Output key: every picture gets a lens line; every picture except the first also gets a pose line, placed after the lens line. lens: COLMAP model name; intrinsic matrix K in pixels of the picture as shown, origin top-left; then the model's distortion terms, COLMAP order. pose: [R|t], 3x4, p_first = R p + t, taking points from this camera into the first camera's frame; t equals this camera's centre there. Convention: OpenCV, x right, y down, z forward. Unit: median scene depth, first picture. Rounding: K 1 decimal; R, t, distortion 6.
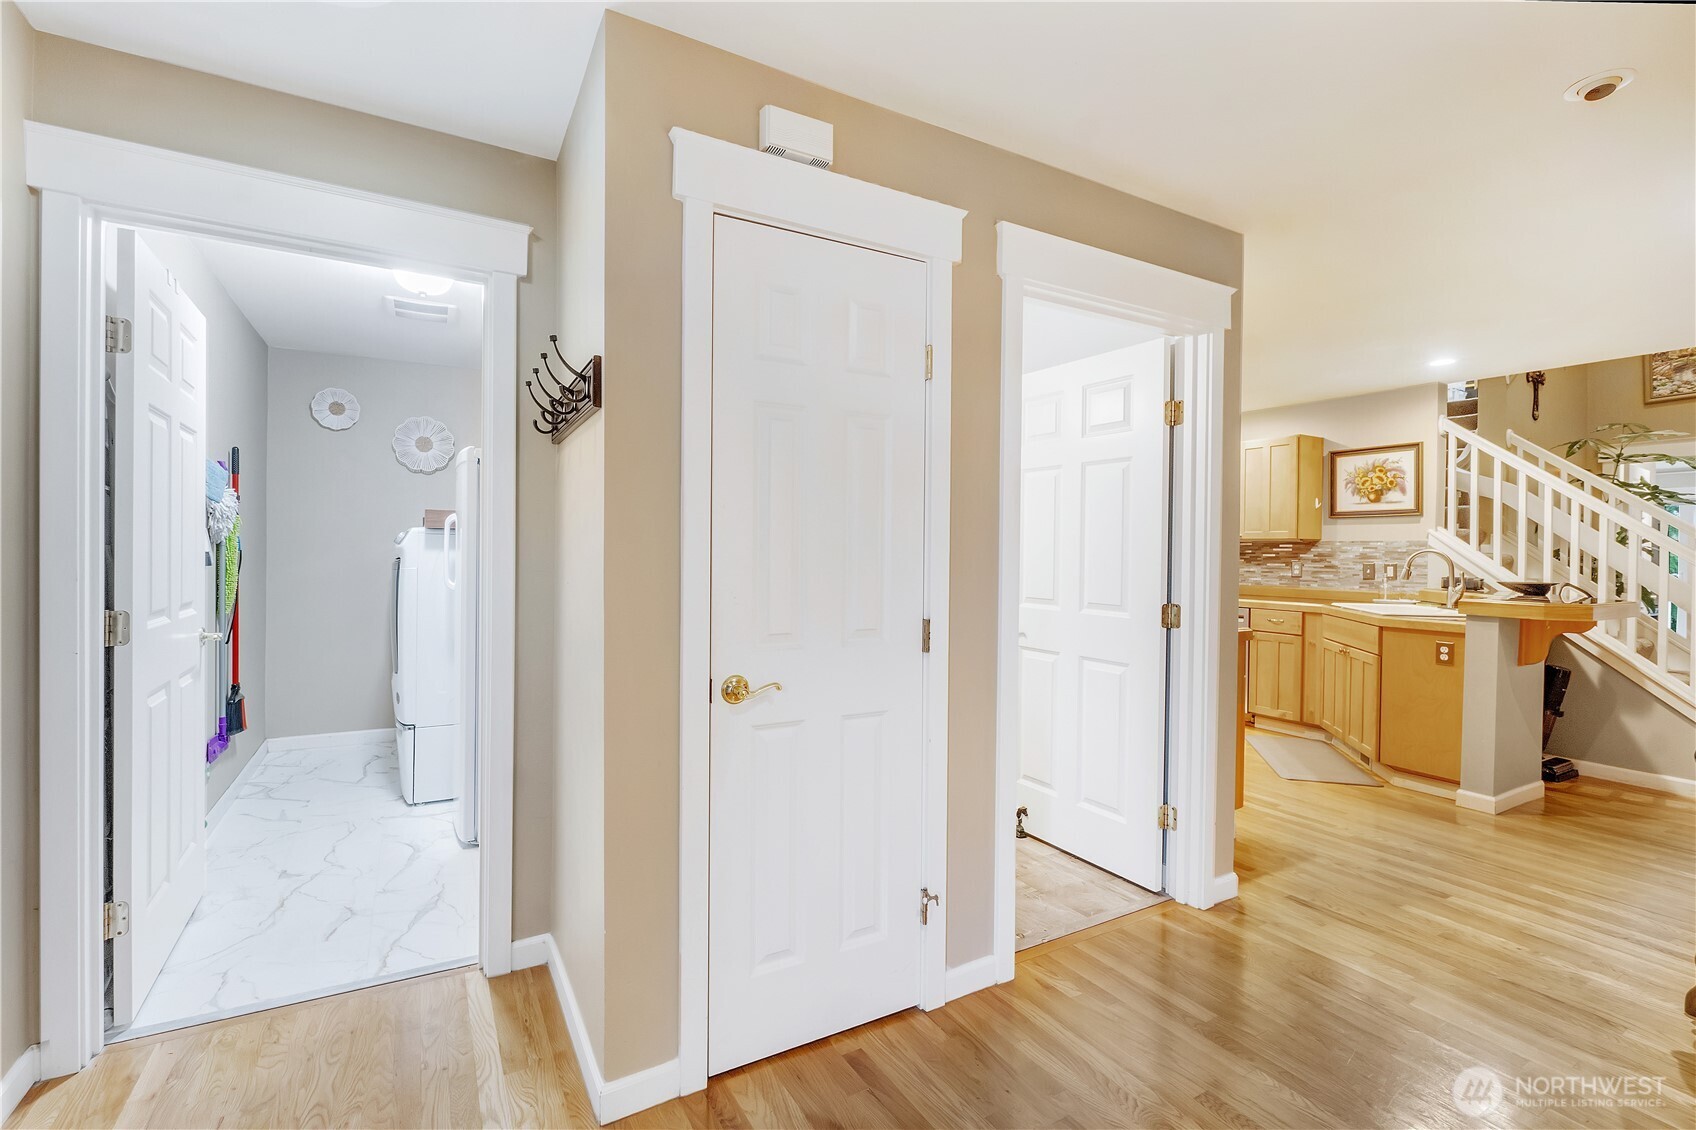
lens RADIAL K [[755.8, 0, 849.9], [0, 755.8, 558.4], [0, 0, 1]] dist [-0.000160, 0.000004]
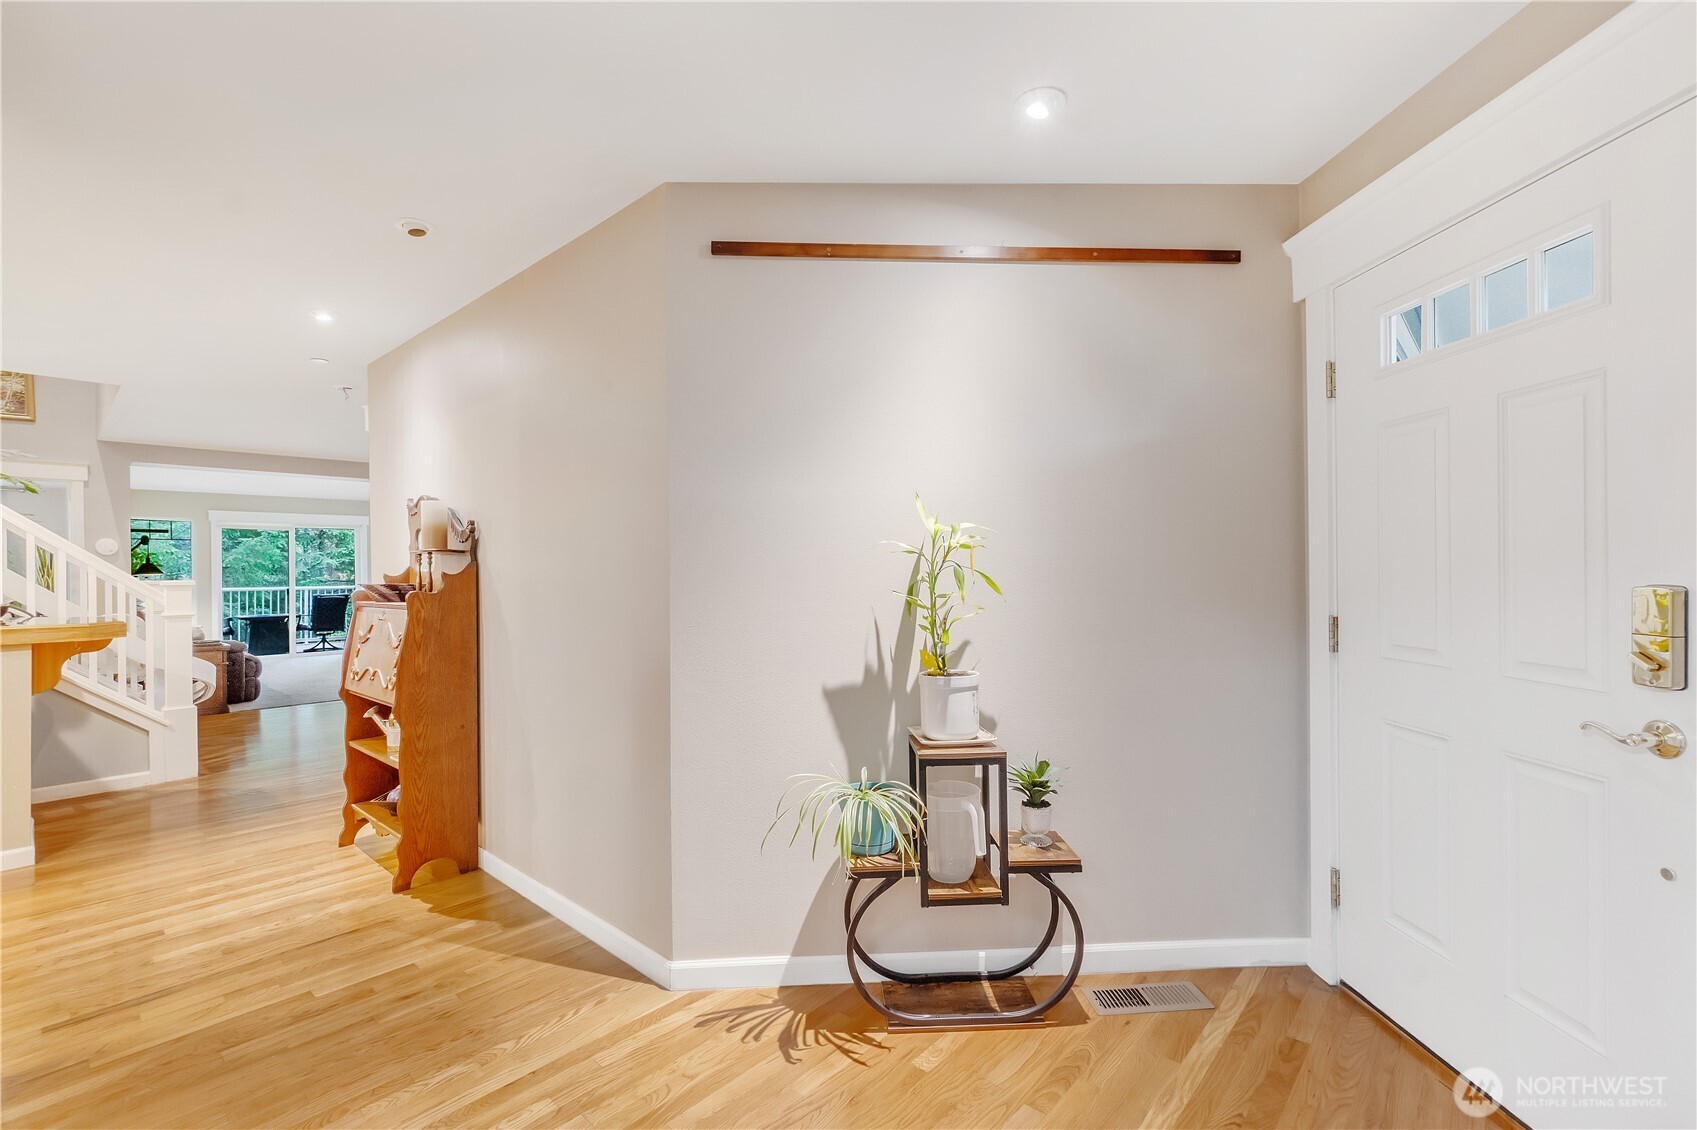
lens RADIAL K [[745.4, 0, 841.3], [0, 745.4, 563.2], [0, 0, 1]] dist [-0.000684, -0.000079]
pose [[-0.301265, 0.003514, 0.953534, -2.328675], [0.016519, 0.999862, 0.001534, -0.020817], [-0.953397, 0.016214, -0.301281, 2.986381]]
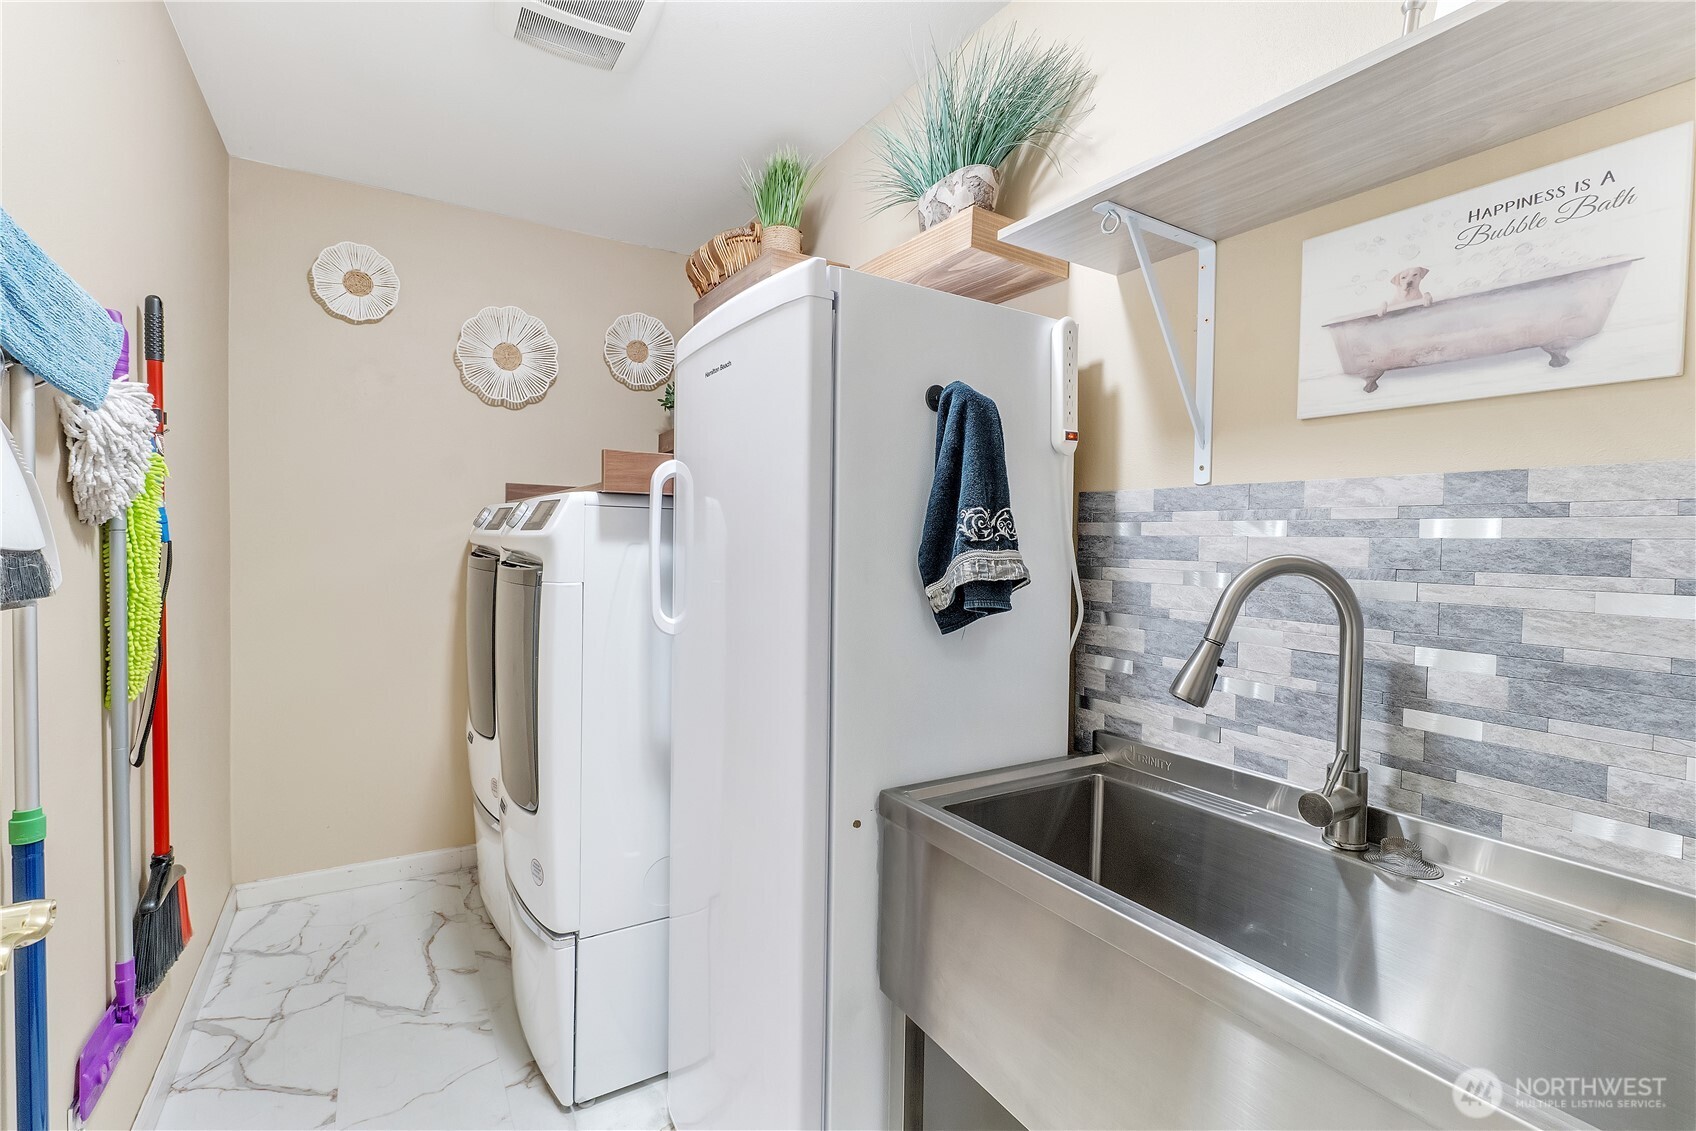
lens RADIAL K [[744.9, 0, 840.9], [0, 744.9, 563.7], [0, 0, 1]] dist [-0.000684, -0.000079]
pose [[0.999485, 0.007068, 0.031296, -0.341546], [-0.007796, 0.999700, 0.023228, -0.008083], [-0.031122, -0.023460, 0.999240, 0.440141]]
